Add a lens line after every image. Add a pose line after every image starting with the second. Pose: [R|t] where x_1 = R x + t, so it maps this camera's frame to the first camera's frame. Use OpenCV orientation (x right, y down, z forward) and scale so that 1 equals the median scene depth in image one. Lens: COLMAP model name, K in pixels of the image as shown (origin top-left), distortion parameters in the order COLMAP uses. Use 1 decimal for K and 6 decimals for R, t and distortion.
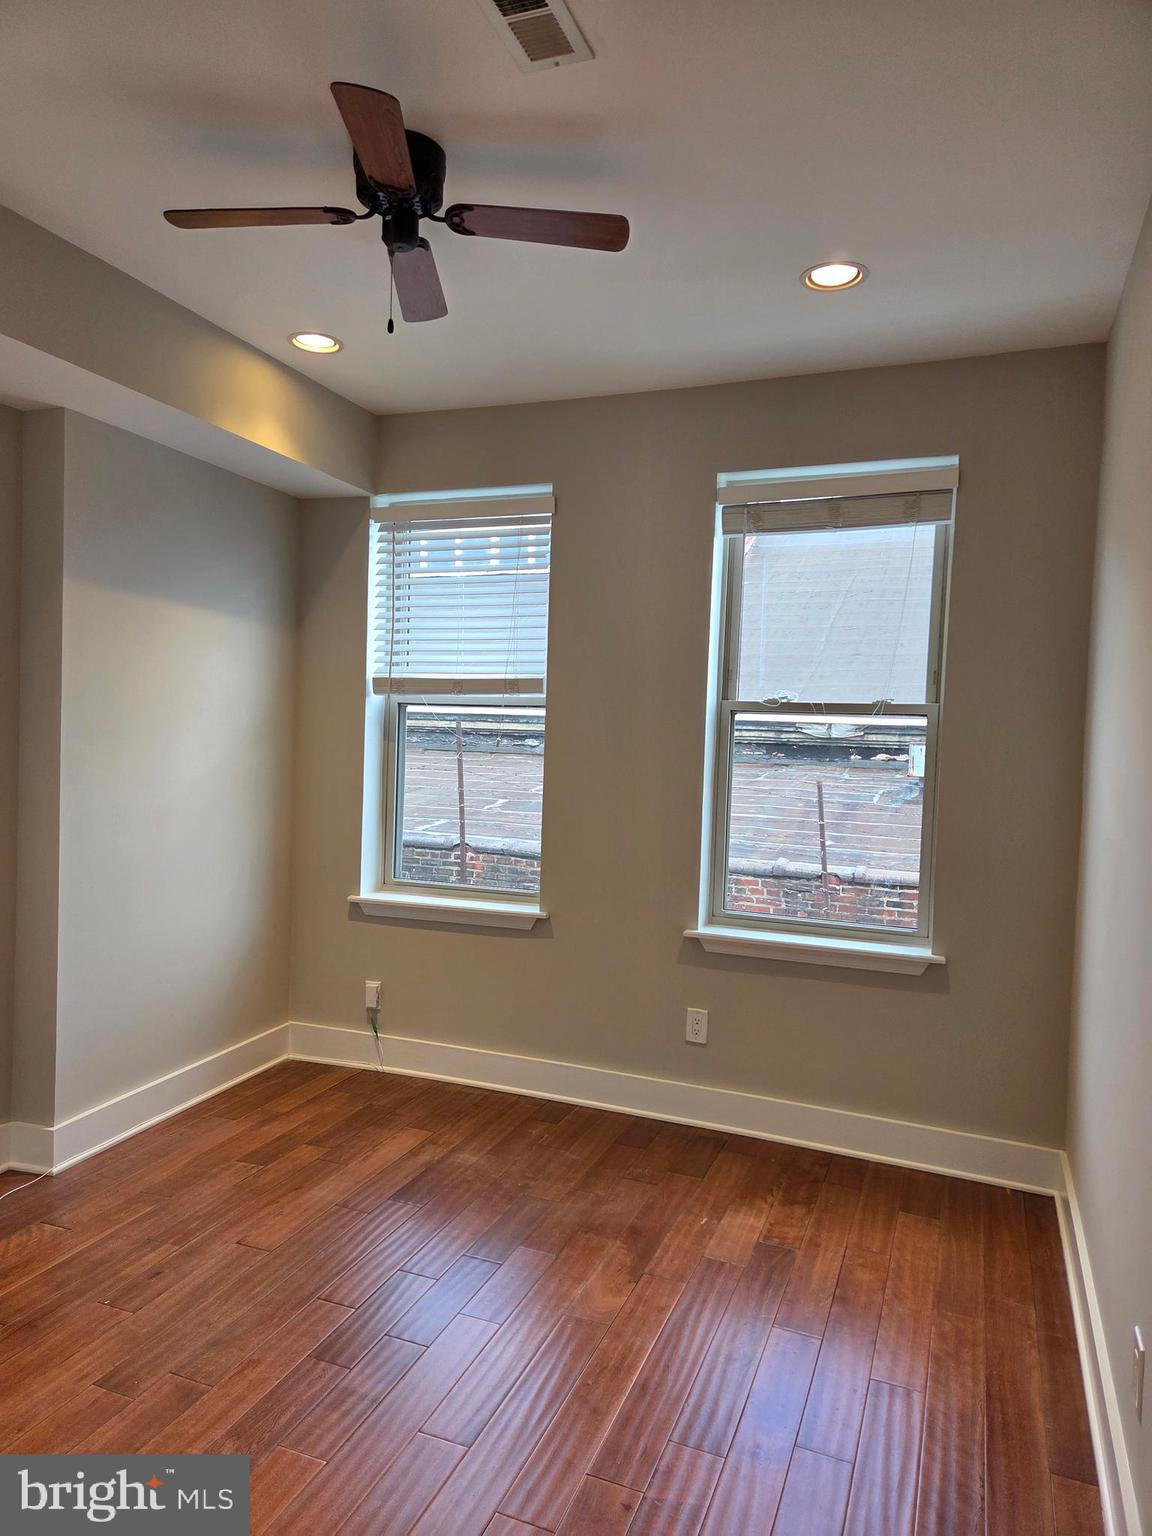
lens RADIAL K [[1042.6, 0, 564.1], [0, 1042.6, 758.9], [0, 0, 1]] dist [0.062470, -0.030580]
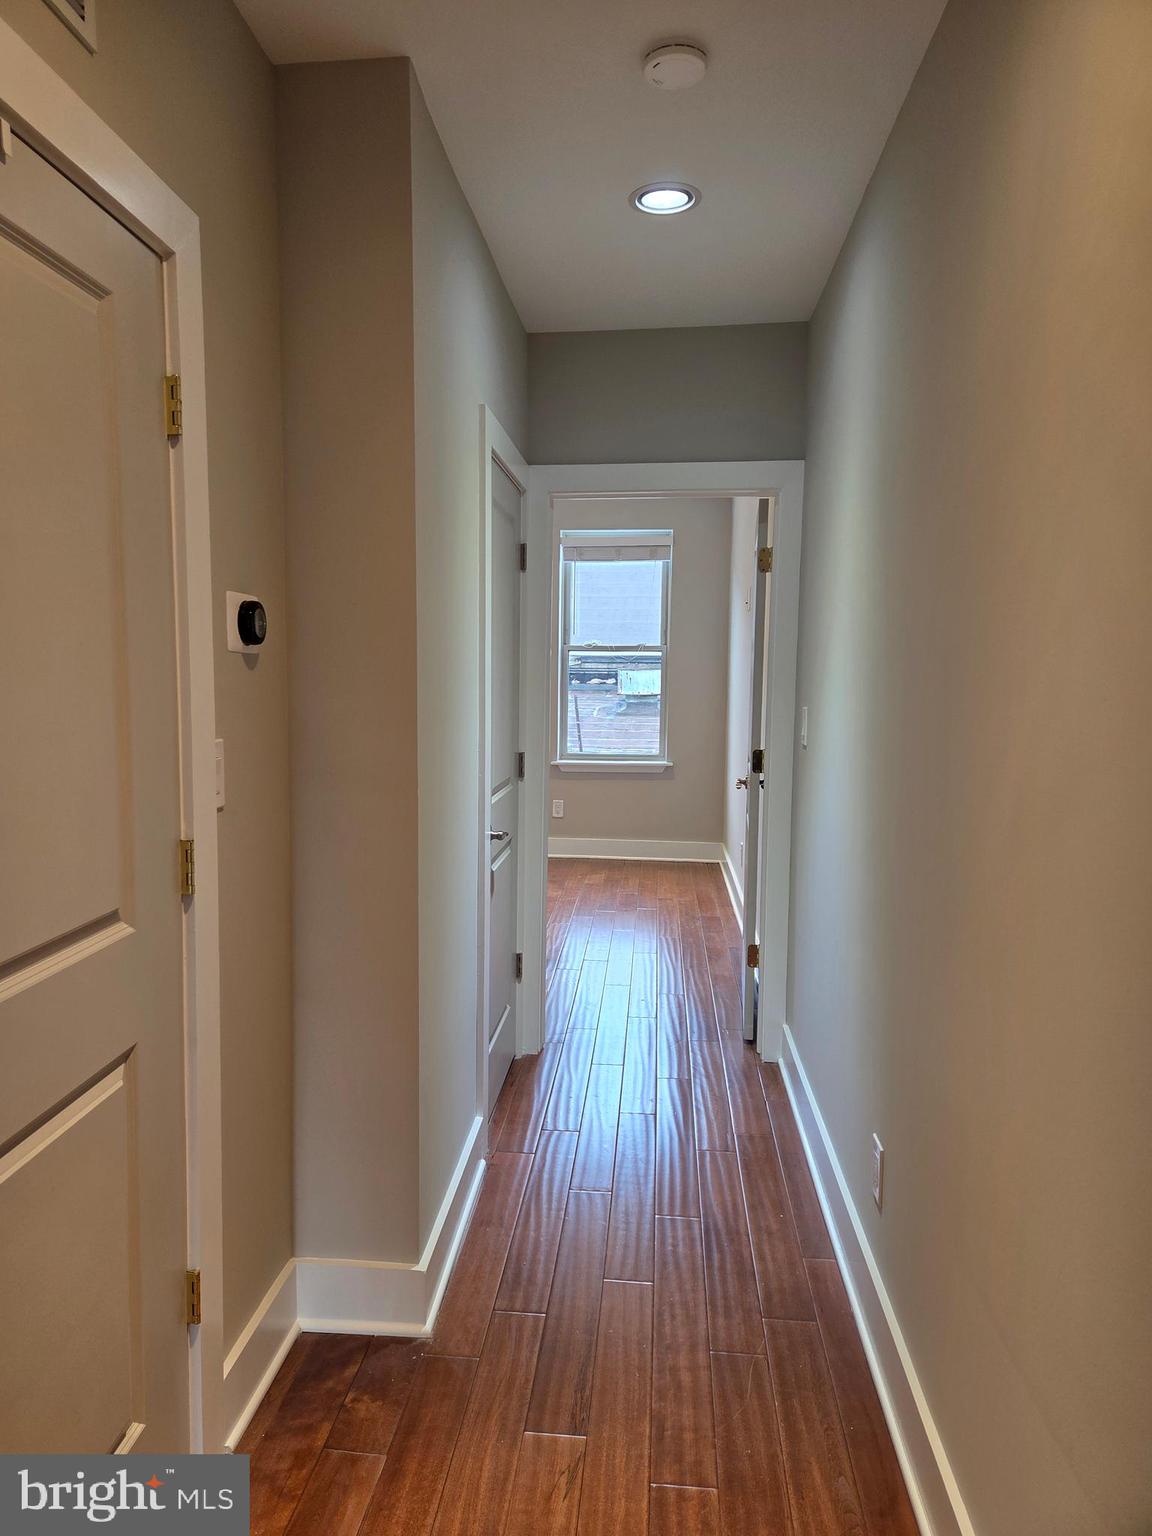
lens RADIAL K [[1042.6, 0, 573.9], [0, 1042.6, 762.8], [0, 0, 1]] dist [0.062470, -0.030580]
pose [[0.955995, -0.055072, 0.288169, -0.416448], [0.035813, 0.996784, 0.071687, 0.024656], [-0.291190, -0.058212, 0.954893, -0.913687]]
